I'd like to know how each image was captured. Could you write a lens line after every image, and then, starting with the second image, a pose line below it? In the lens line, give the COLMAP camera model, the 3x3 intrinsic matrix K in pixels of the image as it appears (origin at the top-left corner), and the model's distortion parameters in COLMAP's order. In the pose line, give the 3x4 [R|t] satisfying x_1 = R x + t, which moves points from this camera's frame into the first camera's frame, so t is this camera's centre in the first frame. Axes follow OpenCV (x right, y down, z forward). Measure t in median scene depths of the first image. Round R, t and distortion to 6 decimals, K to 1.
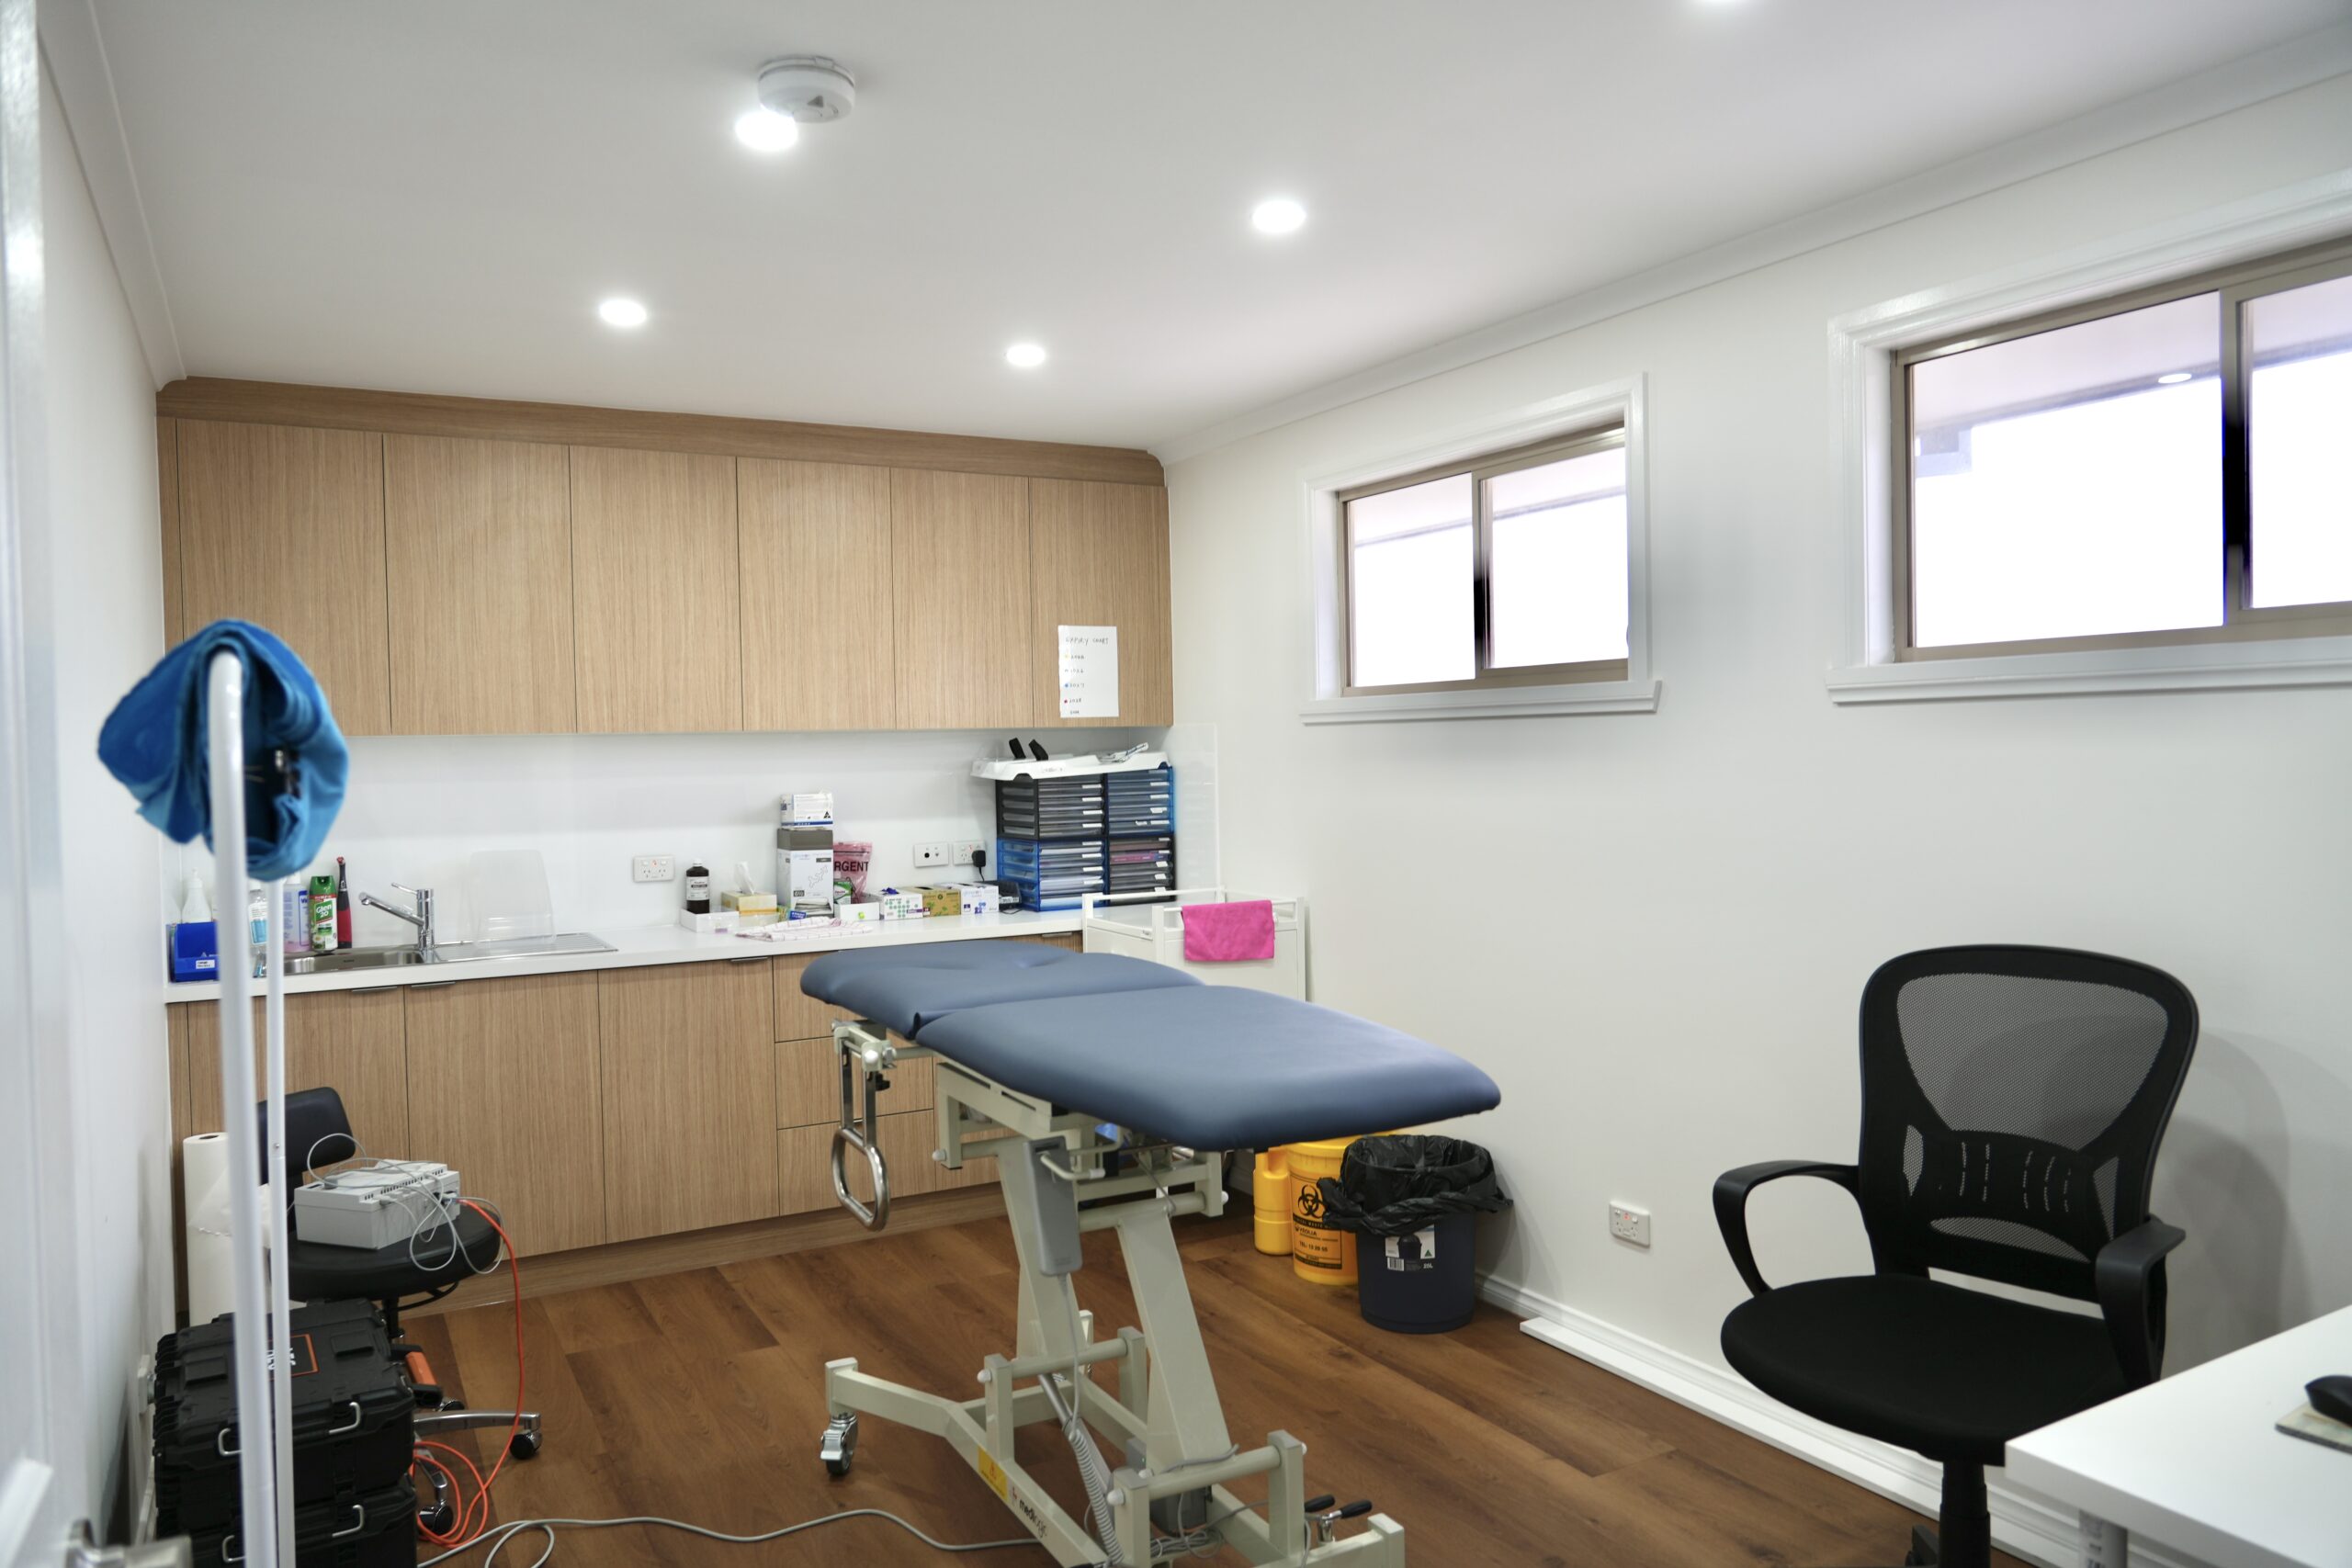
lens RADIAL K [[1591.6, 0, 1176.0], [0, 1591.6, 784.0], [0, 0, 1]] dist [-0.006191, -0.007935]
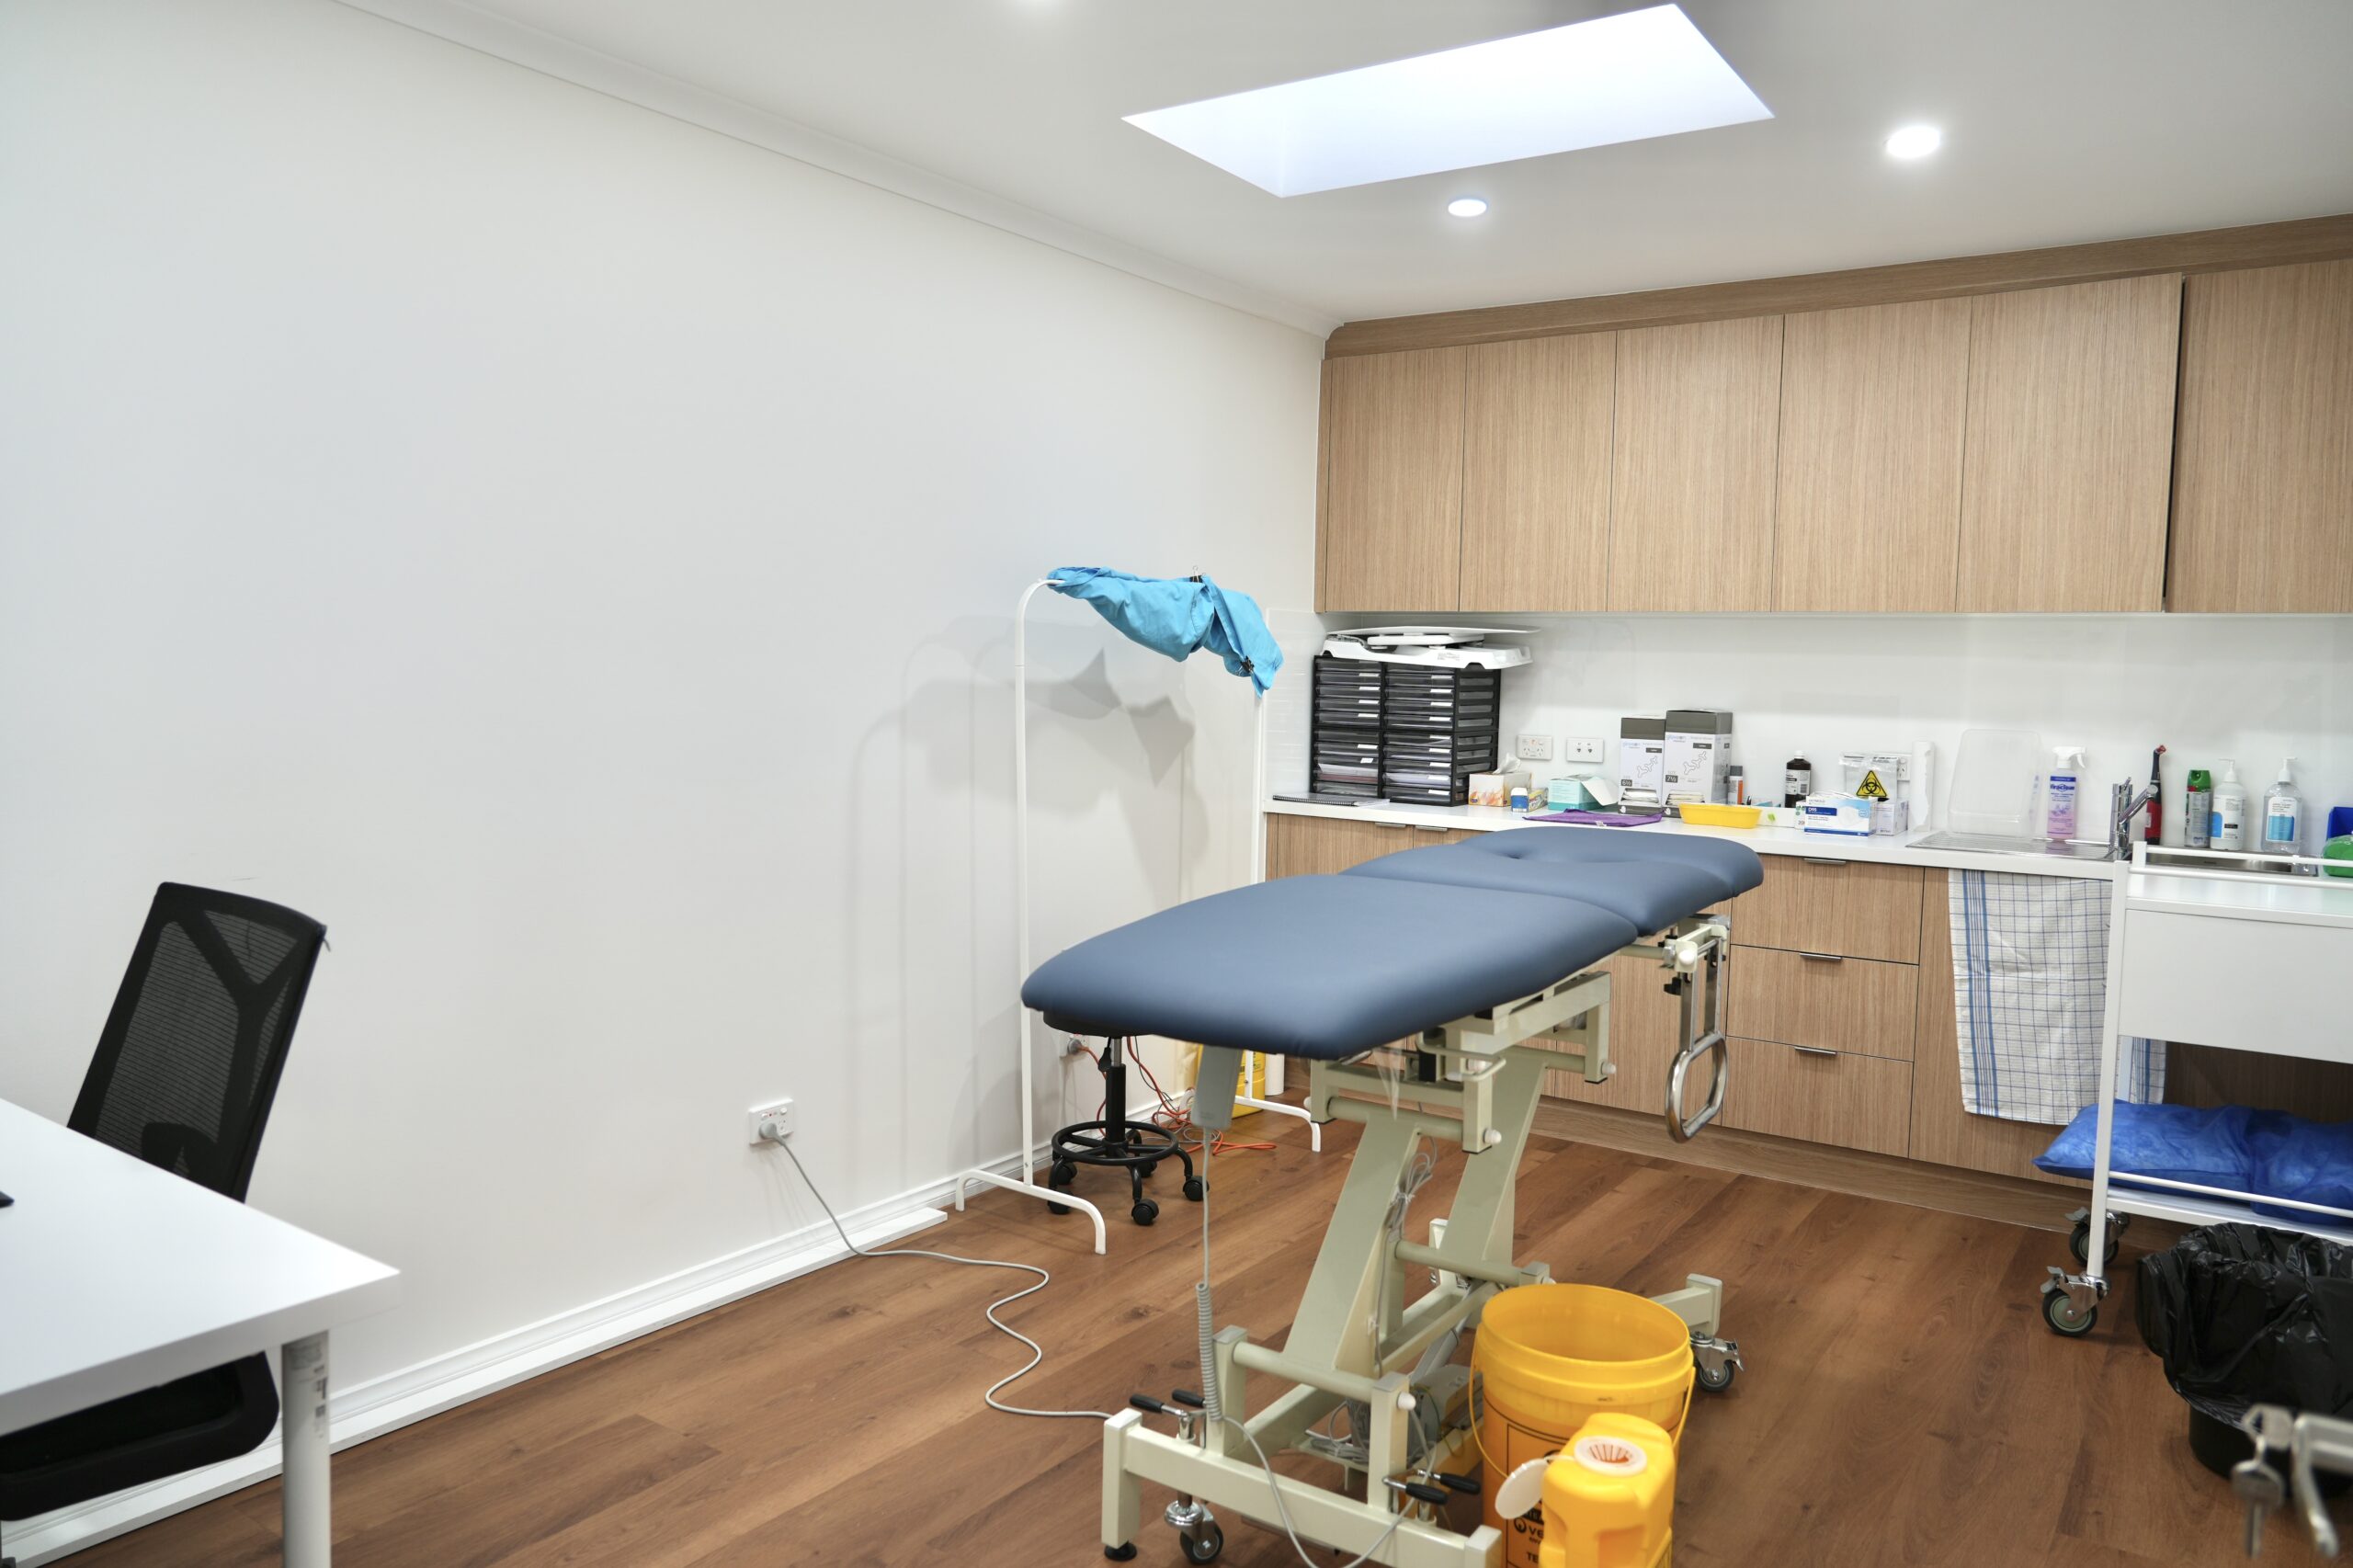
lens RADIAL K [[1642.8, 0, 1176.5], [0, 1642.8, 784.0], [0, 0, 1]] dist [0.000593, -0.001456]
pose [[0.426434, 0.108711, -0.897962, 0.536966], [-0.043077, 0.994066, 0.099889, -0.018229], [0.903492, -0.003915, 0.428586, 0.325974]]
